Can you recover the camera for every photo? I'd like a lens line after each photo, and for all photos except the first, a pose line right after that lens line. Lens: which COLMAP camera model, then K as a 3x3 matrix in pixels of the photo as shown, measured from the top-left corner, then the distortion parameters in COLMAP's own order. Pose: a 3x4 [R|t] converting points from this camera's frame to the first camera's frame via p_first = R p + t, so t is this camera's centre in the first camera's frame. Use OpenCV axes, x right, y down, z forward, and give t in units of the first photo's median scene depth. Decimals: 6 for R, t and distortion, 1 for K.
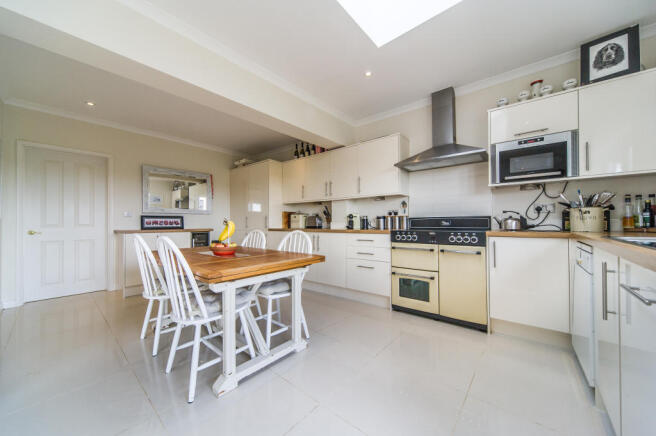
lens RADIAL K [[237.1, 0, 328.2], [0, 237.1, 221.5], [0, 0, 1]] dist [0.001323, 0.000089]
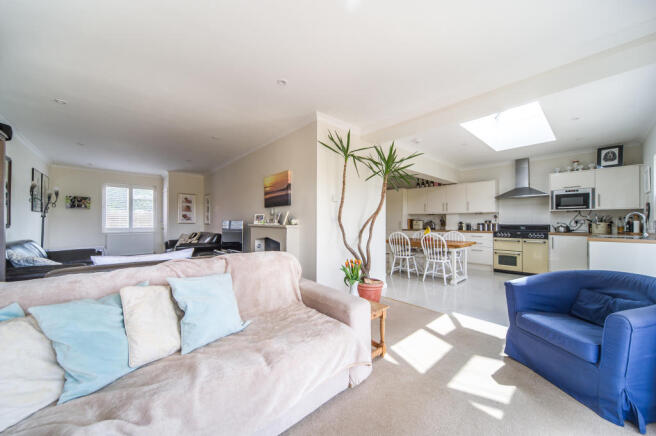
lens RADIAL K [[232.3, 0, 327.3], [0, 232.3, 221.0], [0, 0, 1]] dist [-0.000155, -0.000129]
pose [[0.990504, 0.004949, -0.137393, -0.975482], [-0.004401, 0.999981, 0.004291, -0.059422], [0.137412, -0.003646, 0.990507, -1.289194]]
